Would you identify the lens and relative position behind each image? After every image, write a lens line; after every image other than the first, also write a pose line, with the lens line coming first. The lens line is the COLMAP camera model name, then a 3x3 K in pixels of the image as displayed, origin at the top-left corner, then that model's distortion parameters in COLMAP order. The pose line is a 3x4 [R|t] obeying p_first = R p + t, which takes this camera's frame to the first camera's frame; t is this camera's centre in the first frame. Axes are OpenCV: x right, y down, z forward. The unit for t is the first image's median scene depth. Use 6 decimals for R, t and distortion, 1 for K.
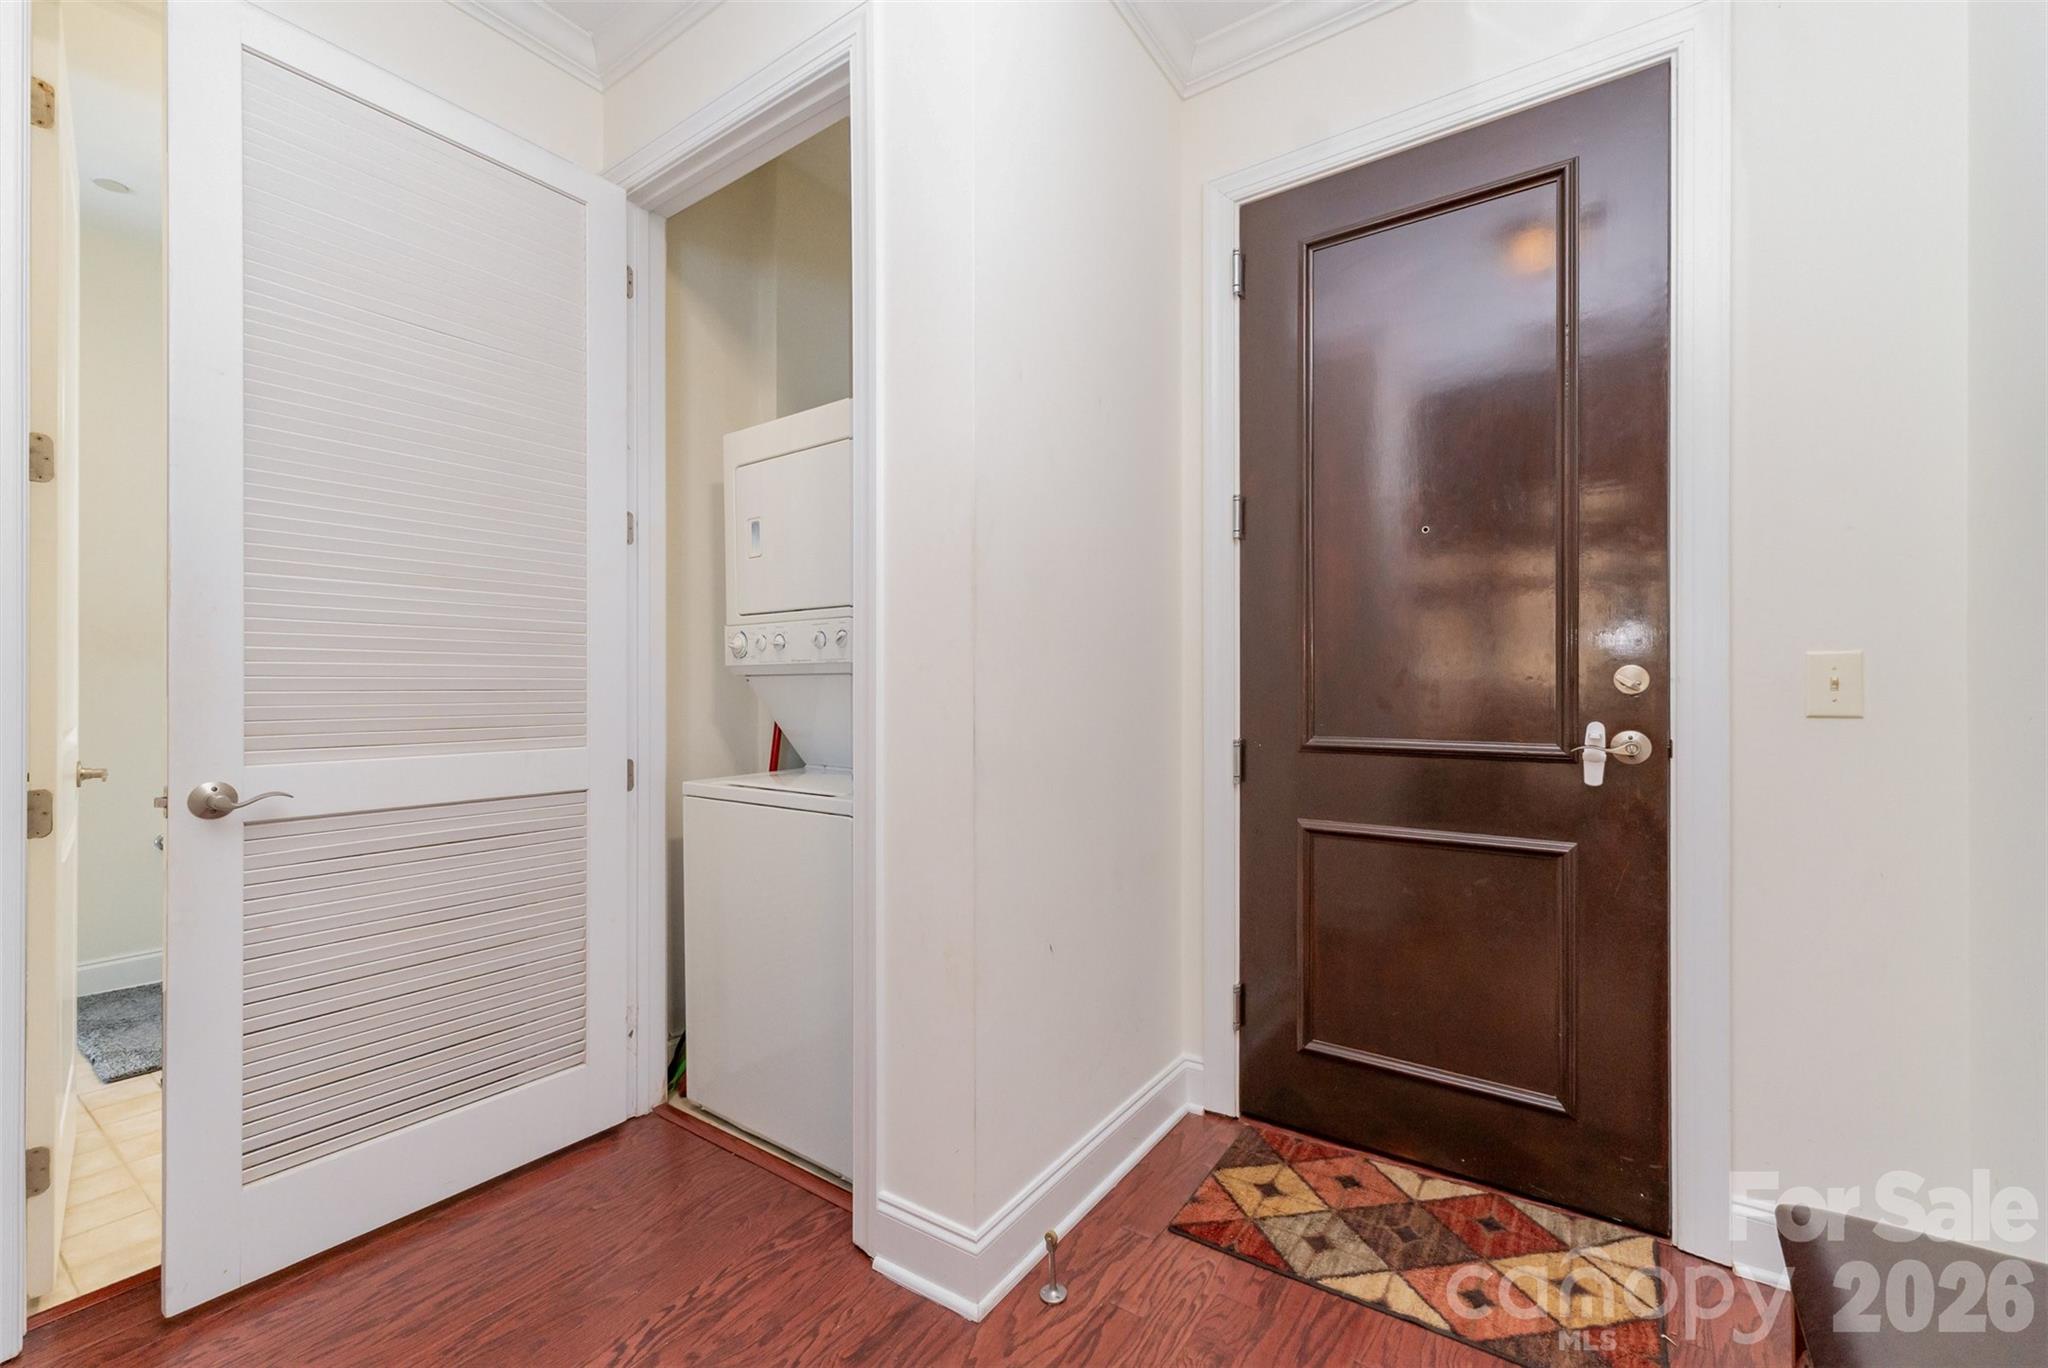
lens RADIAL K [[855.0, 0, 1024.0], [0, 855.0, 684.0], [0, 0, 1]] dist [0.008459, 0.000078]
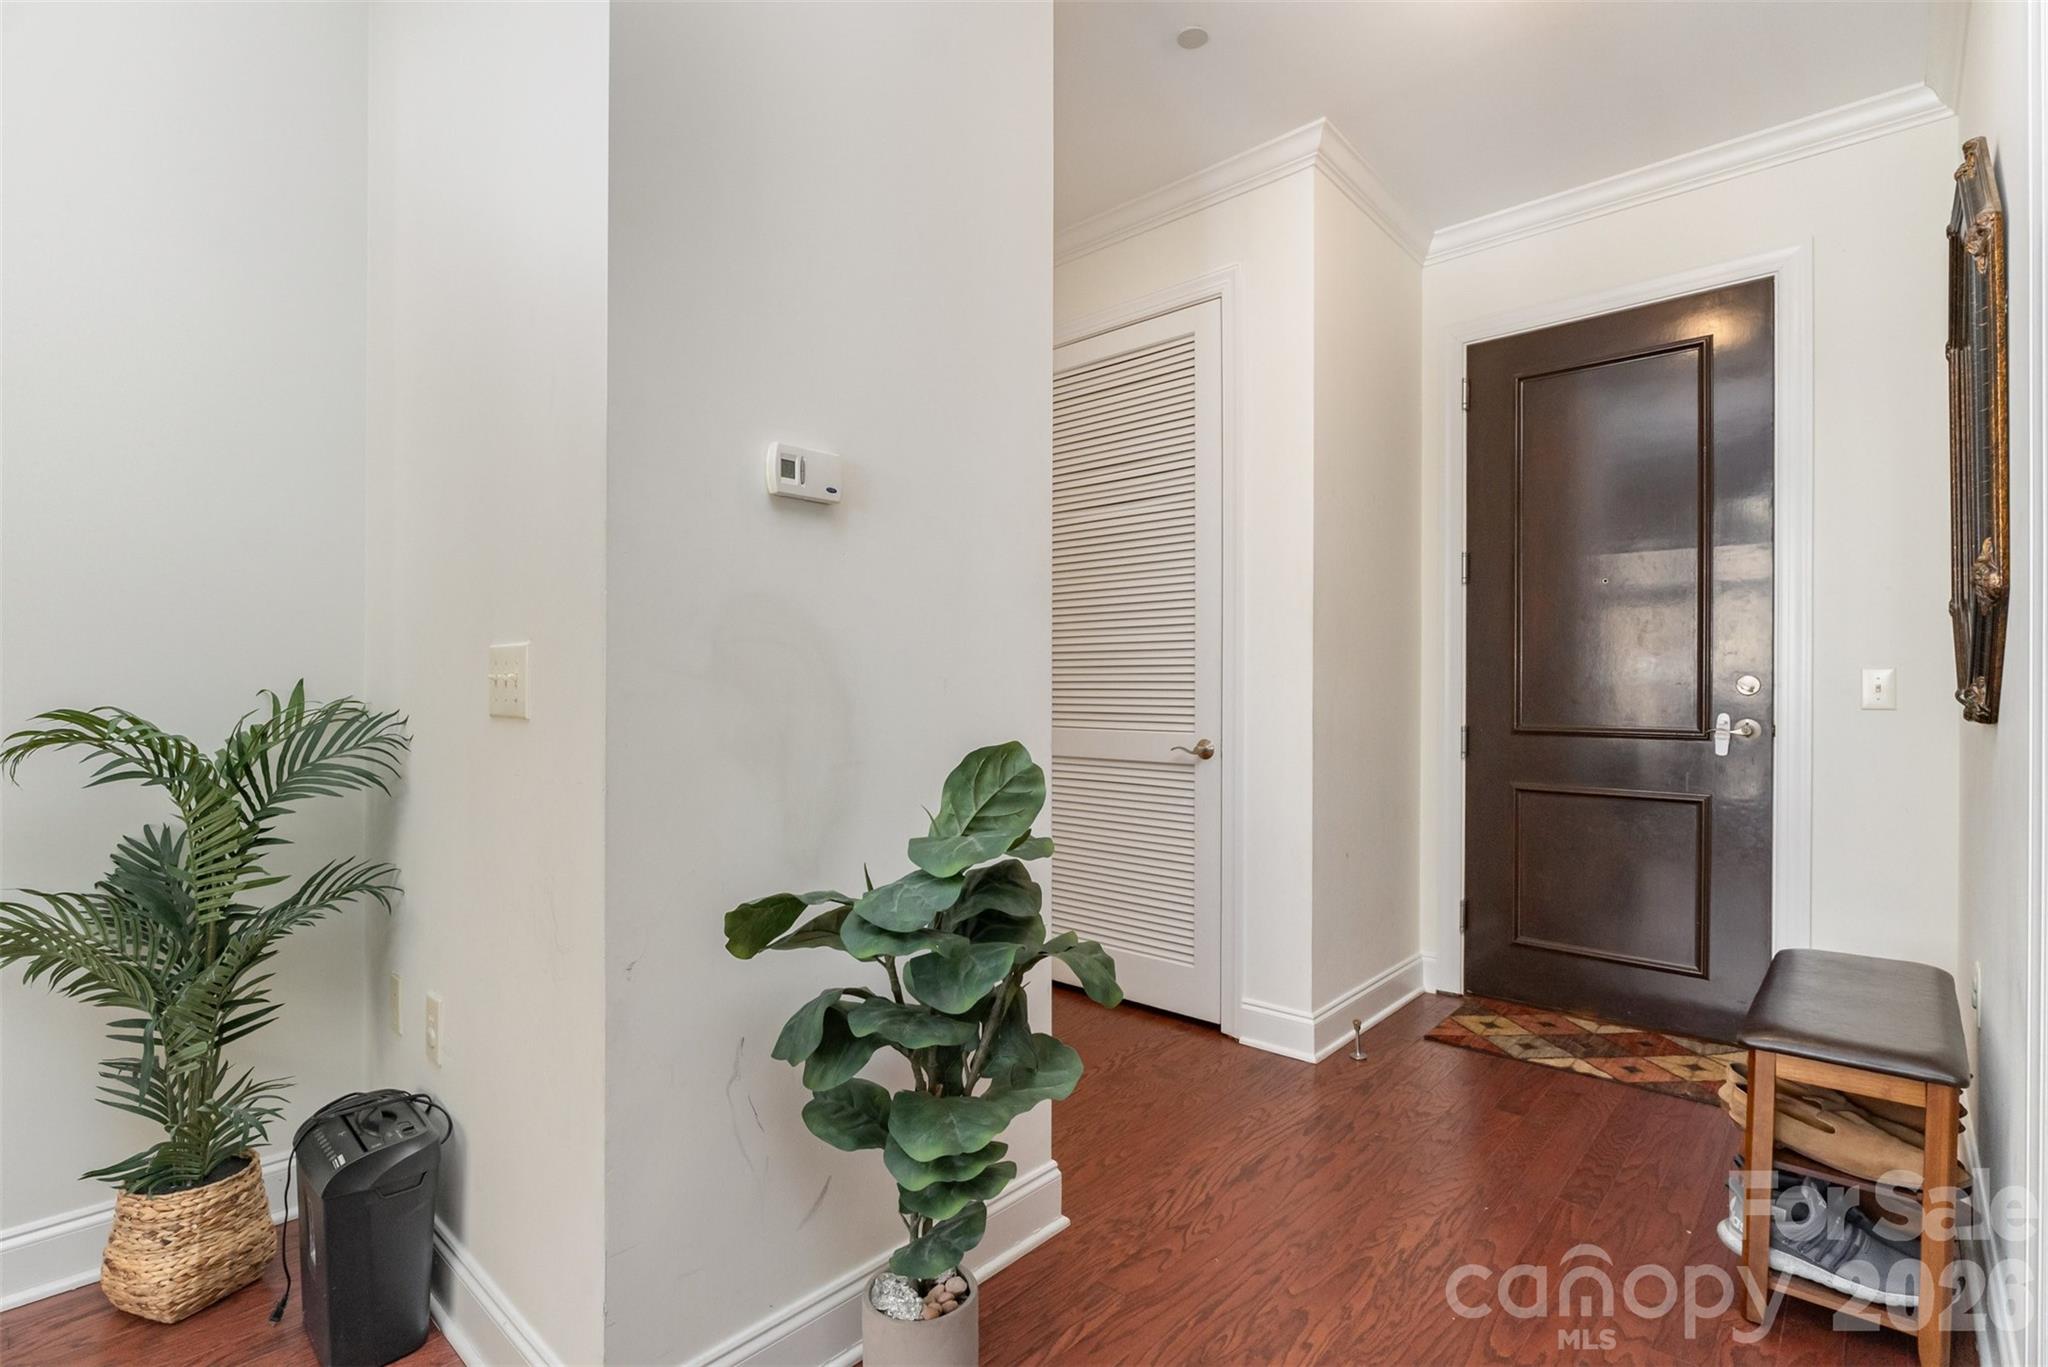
lens RADIAL K [[958.2, 0, 1024.0], [0, 958.2, 683.5], [0, 0, 1]] dist [-0.005177, -0.000946]
pose [[0.991827, 0.003889, -0.127527, -0.322692], [-0.003684, 0.999992, 0.001843, -0.005175], [0.127533, -0.001358, 0.991833, -0.785030]]
